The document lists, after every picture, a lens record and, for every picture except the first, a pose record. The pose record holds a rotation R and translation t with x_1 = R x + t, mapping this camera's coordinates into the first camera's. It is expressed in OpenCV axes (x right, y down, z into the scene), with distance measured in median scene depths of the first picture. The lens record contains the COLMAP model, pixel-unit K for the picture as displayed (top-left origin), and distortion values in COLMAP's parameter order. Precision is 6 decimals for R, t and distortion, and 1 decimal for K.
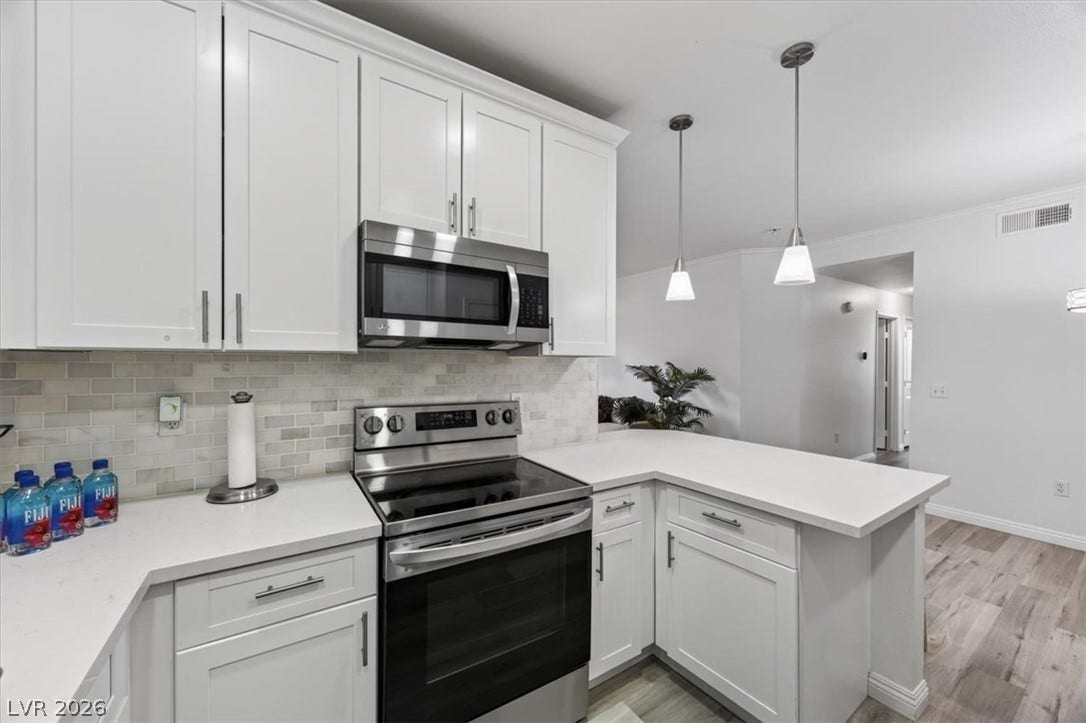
lens RADIAL K [[427.8, 0, 543.0], [0, 427.8, 361.5], [0, 0, 1]] dist [-0.000138, 0.000057]
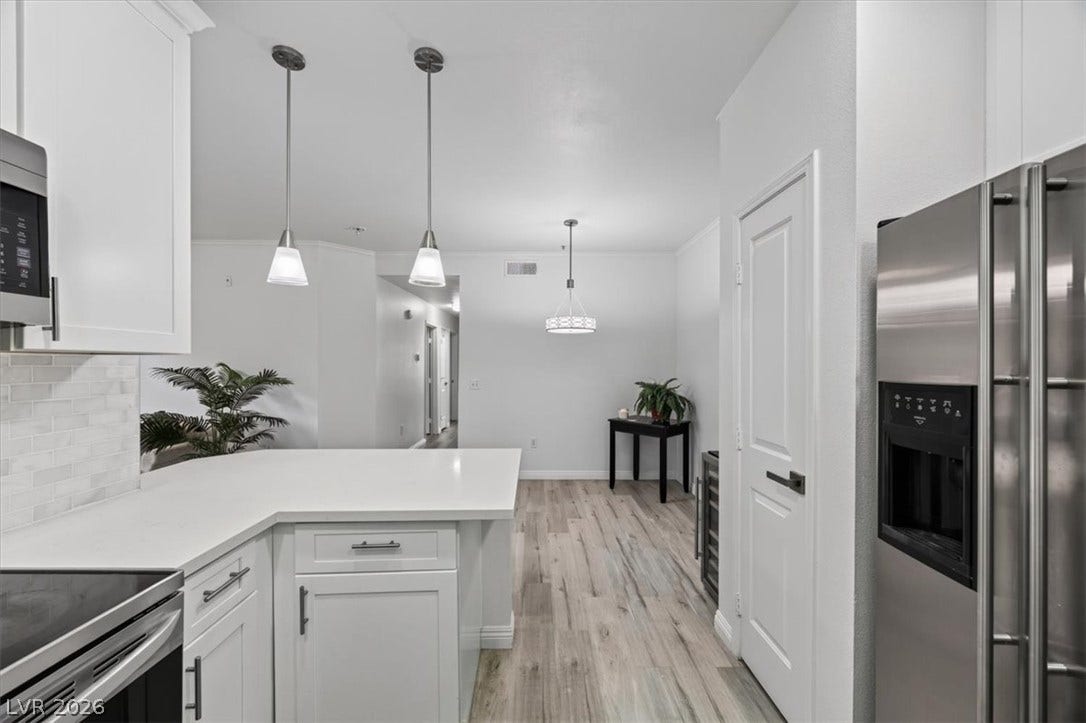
lens RADIAL K [[415.8, 0, 545.5], [0, 415.8, 365.8], [0, 0, 1]] dist [-0.000085, -0.000110]
pose [[0.522816, -0.005800, 0.852426, -0.086047], [-0.002148, 0.999965, 0.008122, -0.000891], [-0.852443, -0.006077, 0.522785, 0.202088]]
